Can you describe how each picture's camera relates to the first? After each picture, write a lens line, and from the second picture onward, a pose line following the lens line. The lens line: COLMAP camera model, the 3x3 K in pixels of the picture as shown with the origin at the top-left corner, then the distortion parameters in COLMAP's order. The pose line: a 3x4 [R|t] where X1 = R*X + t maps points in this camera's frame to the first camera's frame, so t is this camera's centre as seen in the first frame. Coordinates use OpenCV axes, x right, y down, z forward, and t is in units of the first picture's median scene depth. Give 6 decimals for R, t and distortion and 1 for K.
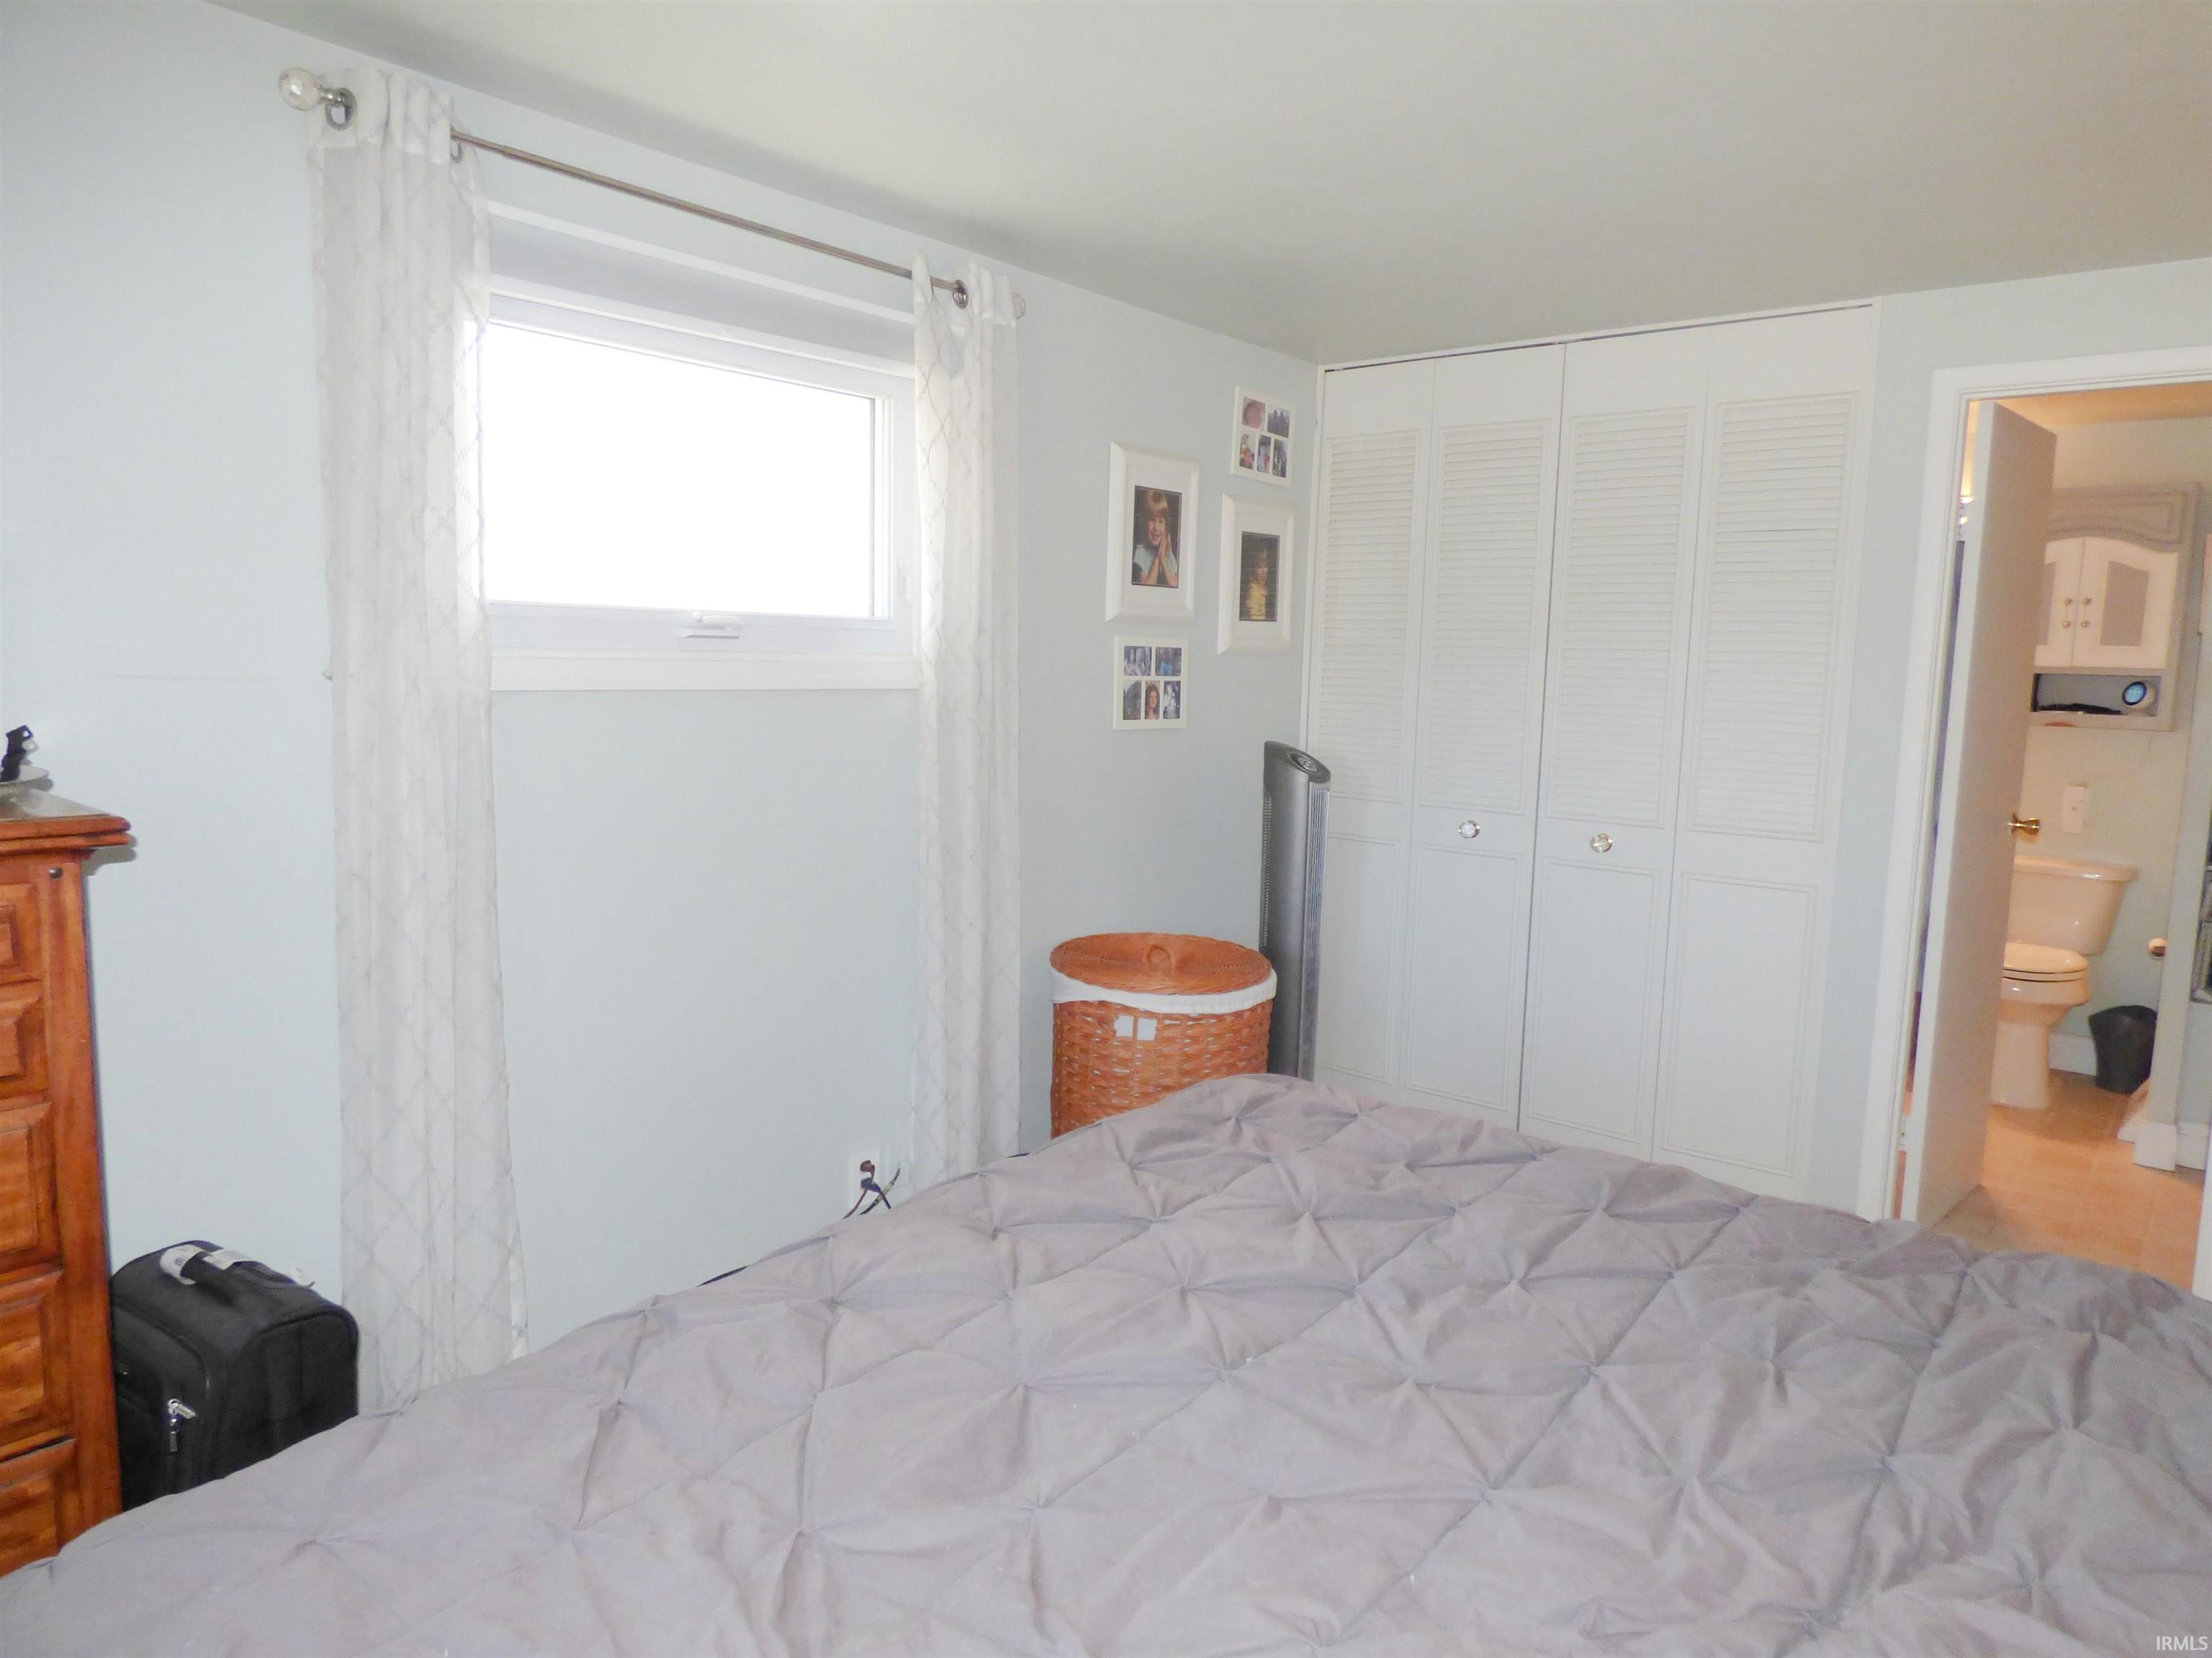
lens RADIAL K [[1396.0, 0, 1128.2], [0, 1396.0, 824.1], [0, 0, 1]] dist [0.007187, 0.000695]
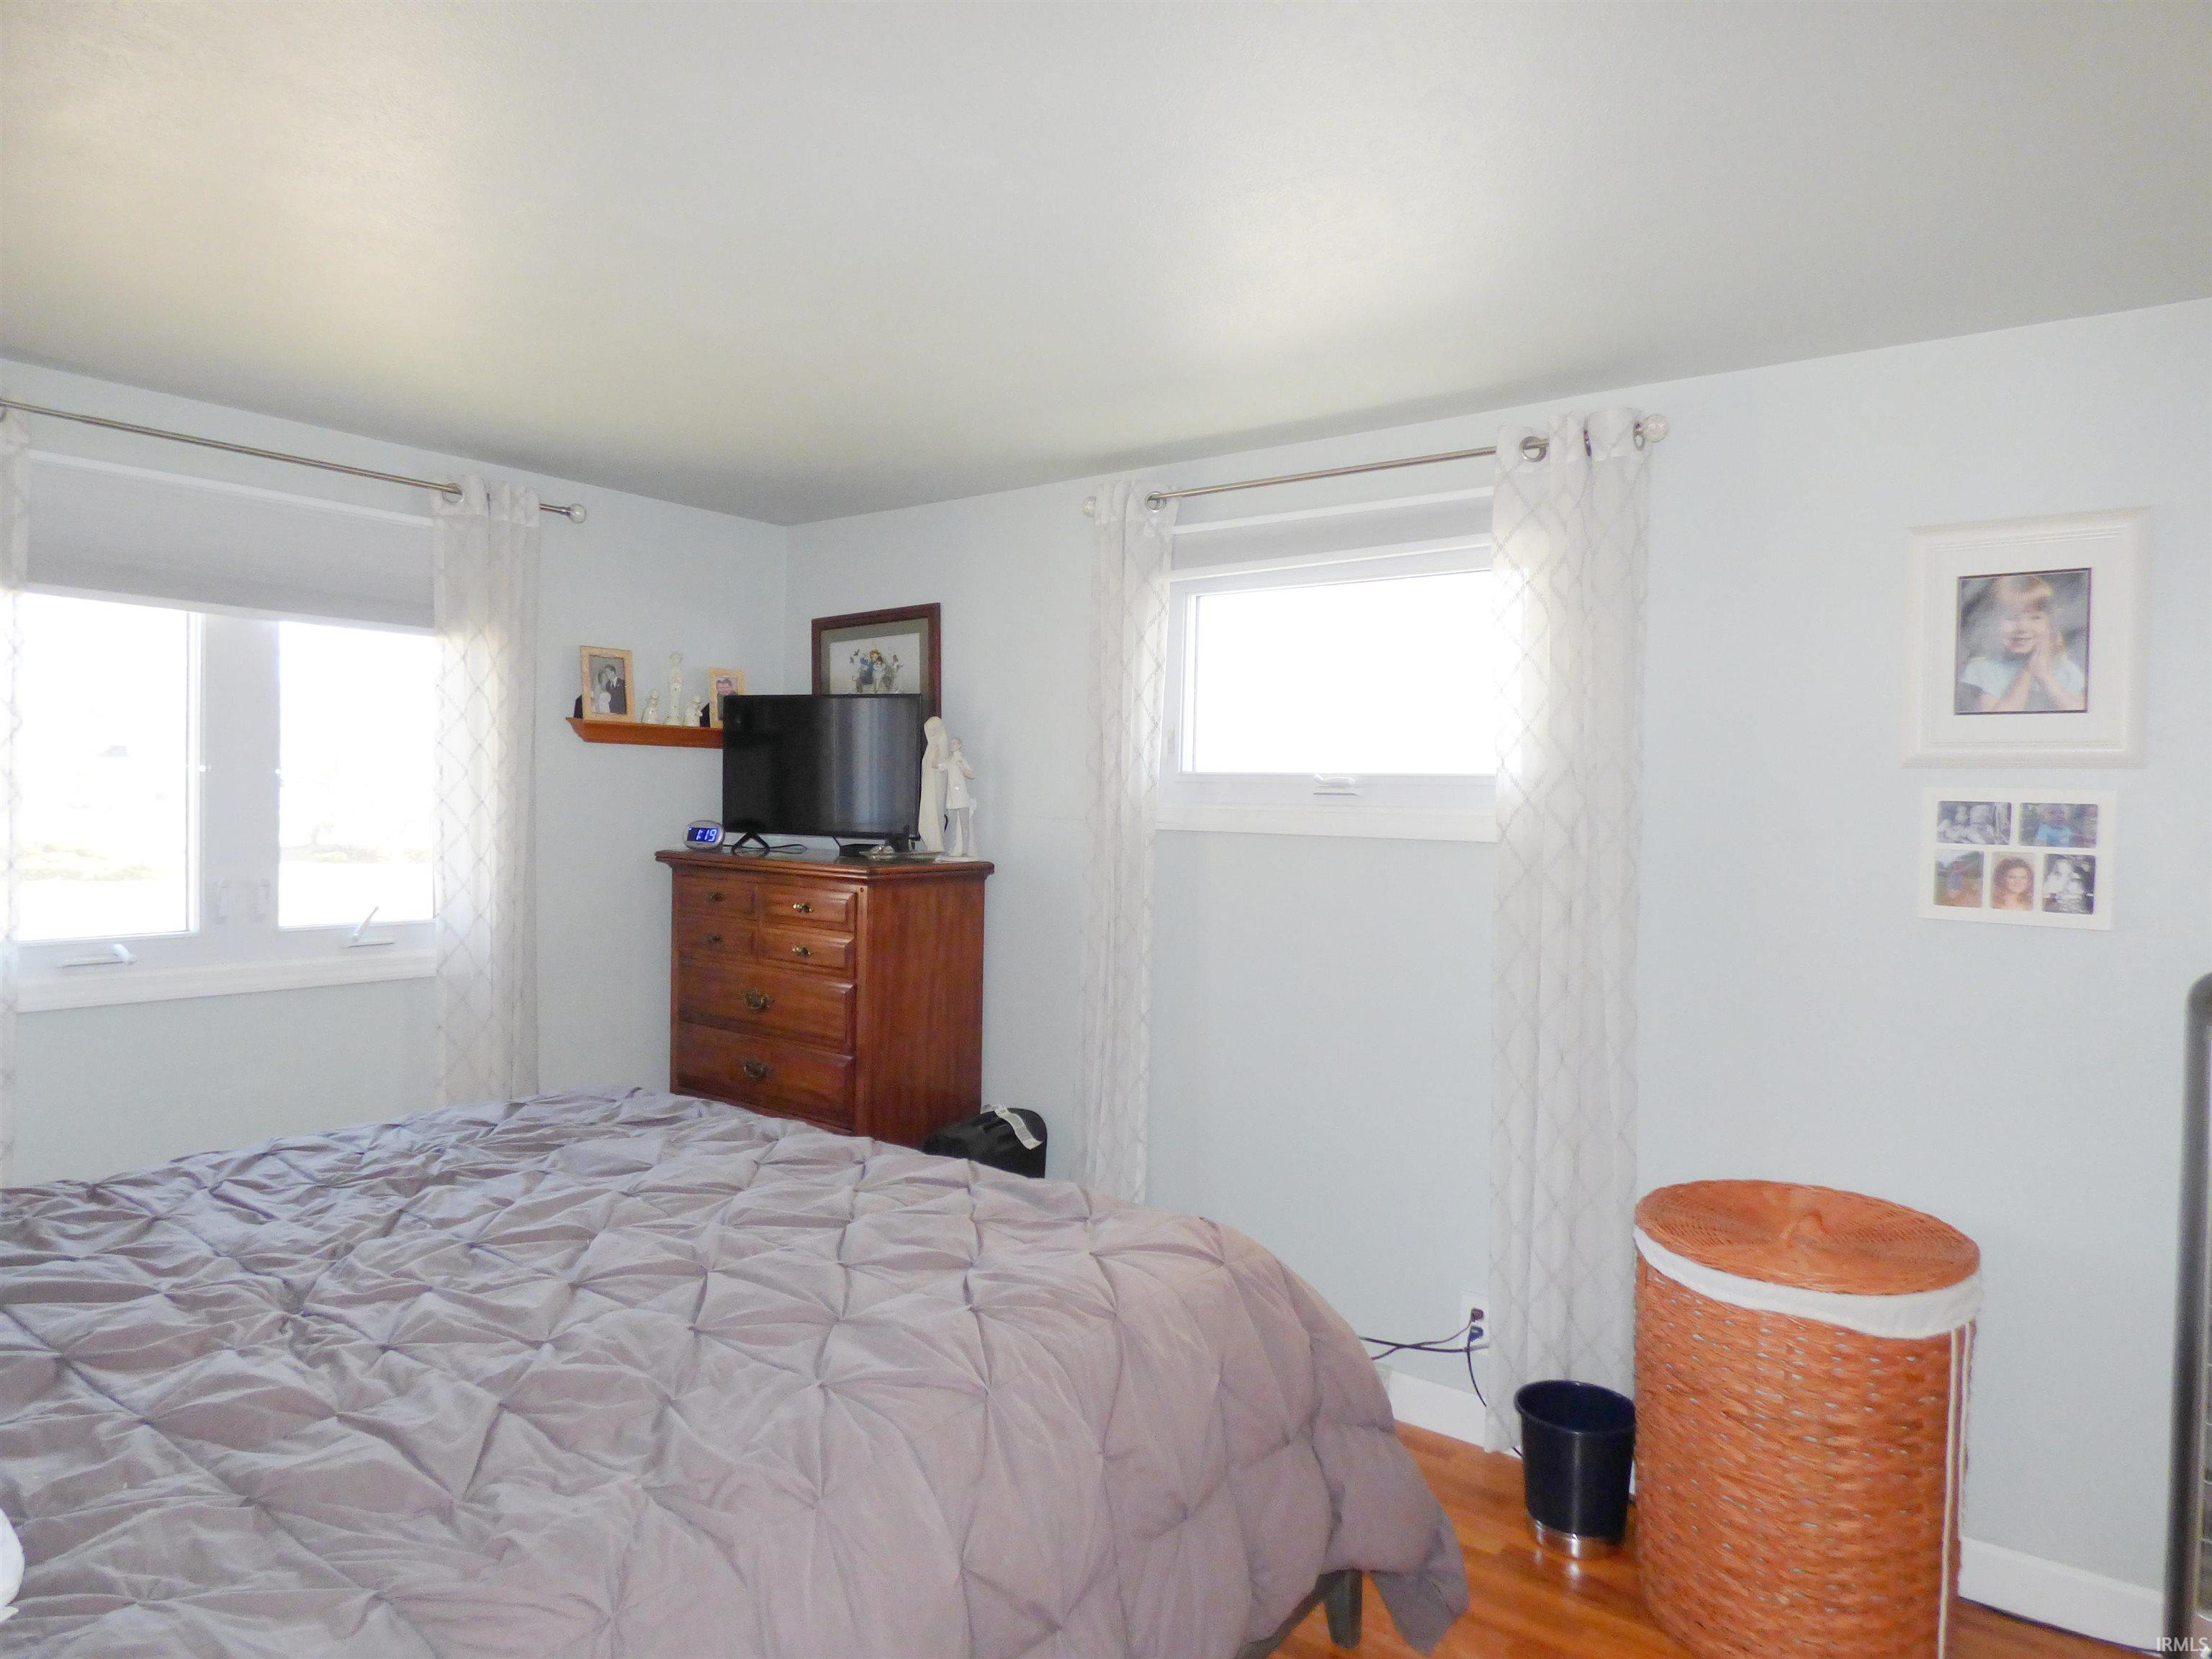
lens RADIAL K [[1348.7, 0, 1096.6], [0, 1348.7, 825.5], [0, 0, 1]] dist [-0.003988, -0.001278]
pose [[0.028073, -0.002712, -0.999602, 0.656977], [-0.142662, 0.989749, -0.006692, -0.048981], [0.989373, 0.142793, 0.027399, 0.551319]]
